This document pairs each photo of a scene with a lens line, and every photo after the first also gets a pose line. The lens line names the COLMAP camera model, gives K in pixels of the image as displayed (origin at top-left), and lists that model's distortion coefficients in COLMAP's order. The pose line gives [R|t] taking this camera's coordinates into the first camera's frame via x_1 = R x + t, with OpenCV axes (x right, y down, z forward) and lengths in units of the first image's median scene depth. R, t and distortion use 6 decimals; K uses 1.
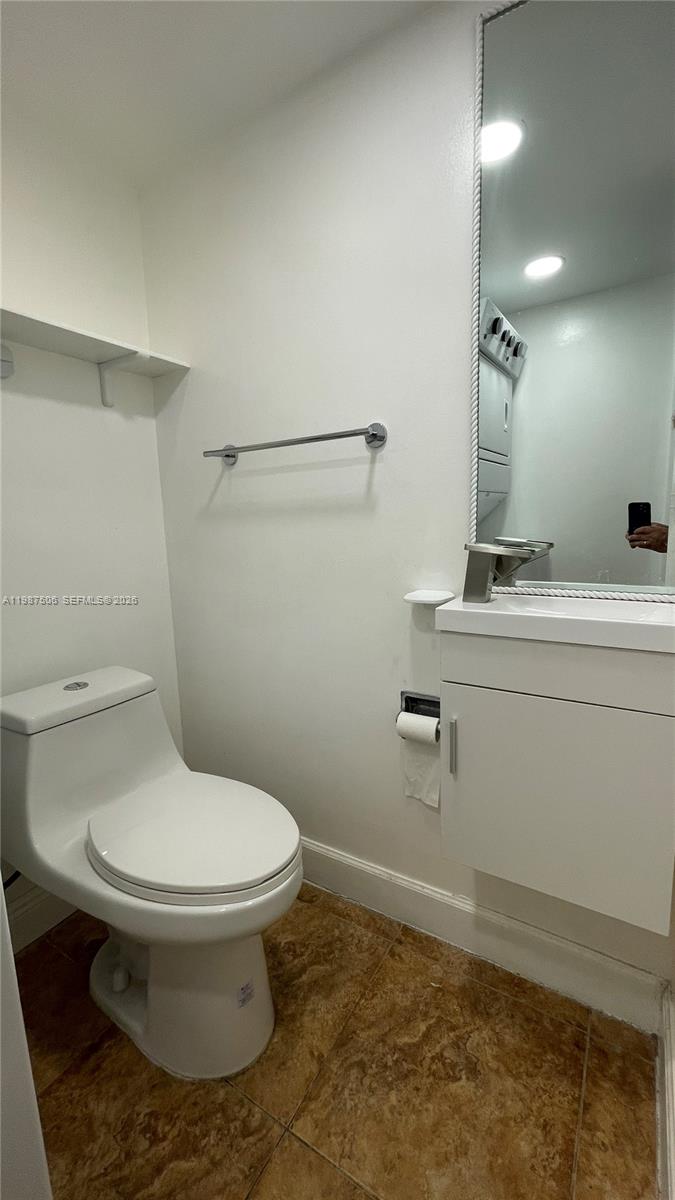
lens RADIAL K [[487.4, 0, 340.5], [0, 487.4, 593.2], [0, 0, 1]] dist [-0.006568, 0.001065]
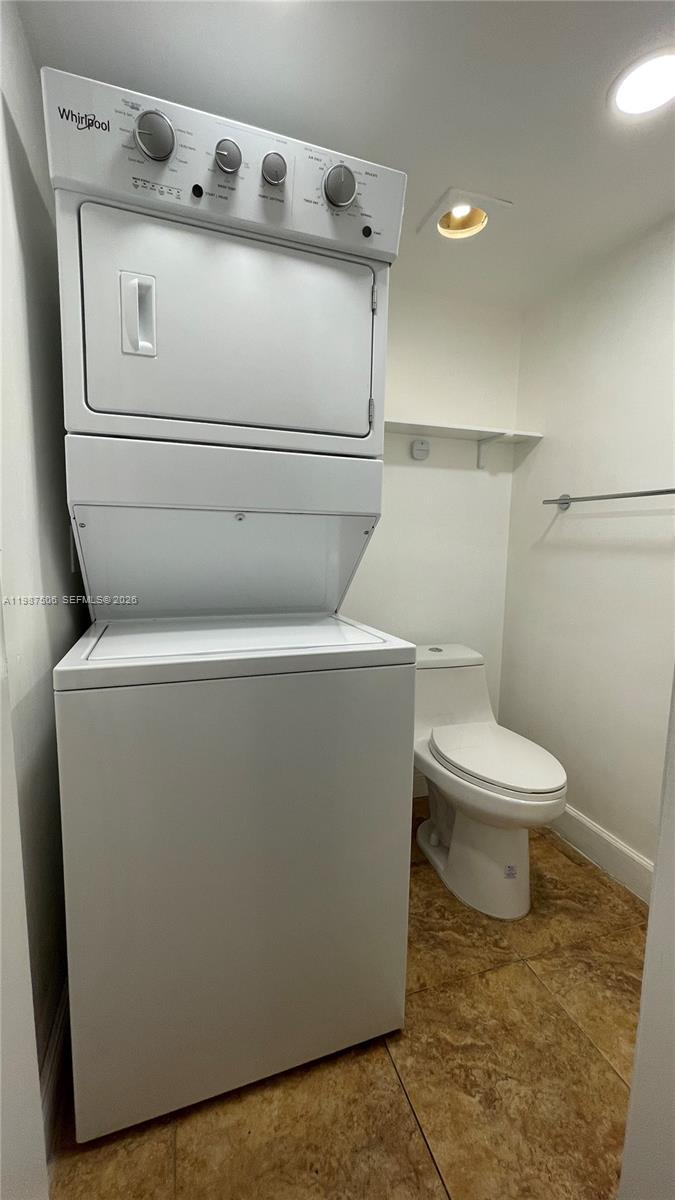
lens RADIAL K [[487.4, 0, 341.5], [0, 487.4, 600.2], [0, 0, 1]] dist [-0.006568, 0.001065]
pose [[0.769989, 0.118867, -0.626887, 0.198094], [-0.139884, 0.990040, 0.015910, 0.046221], [0.622535, 0.075442, 0.778948, -0.448414]]
